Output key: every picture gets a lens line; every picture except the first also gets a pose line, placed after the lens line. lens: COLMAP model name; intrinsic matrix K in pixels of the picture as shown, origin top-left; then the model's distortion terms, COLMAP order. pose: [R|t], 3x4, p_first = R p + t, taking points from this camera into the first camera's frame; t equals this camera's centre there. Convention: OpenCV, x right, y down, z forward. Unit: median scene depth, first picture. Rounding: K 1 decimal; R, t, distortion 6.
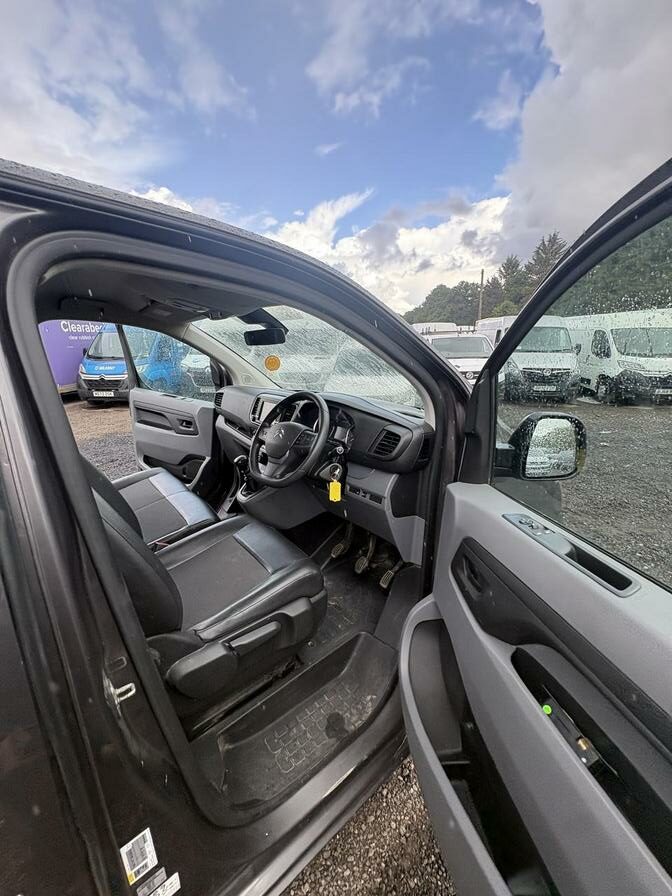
lens RADIAL K [[361.7, 0, 344.7], [0, 361.7, 446.4], [0, 0, 1]] dist [0.007698, 0.000011]
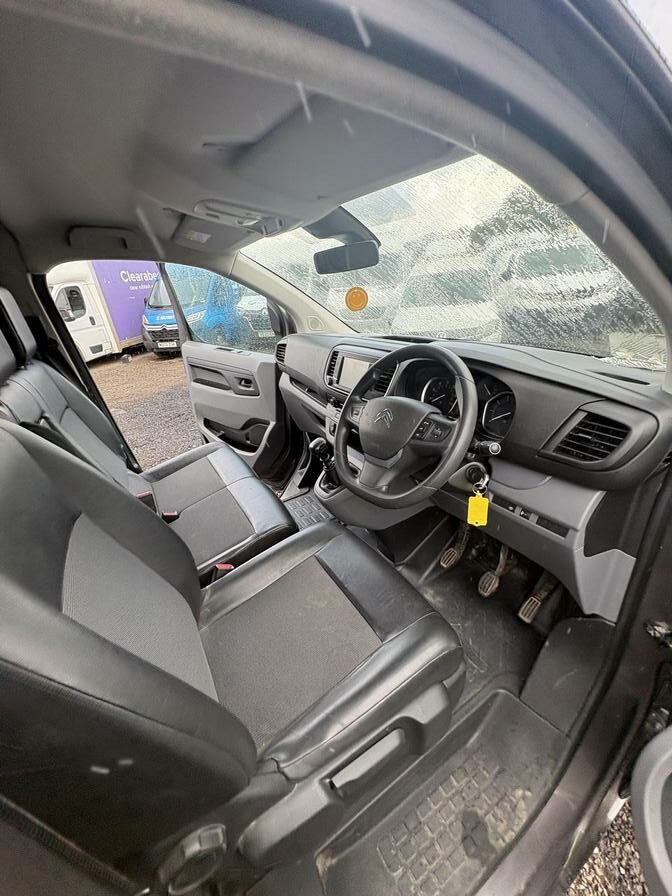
lens RADIAL K [[361.7, 0, 338.6], [0, 361.7, 440.3], [0, 0, 1]] dist [0.007698, 0.000011]
pose [[0.984178, -0.011355, -0.176817, -0.107650], [0.038669, 0.987653, 0.151808, -0.069150], [0.172910, -0.156244, 0.972466, 0.279009]]
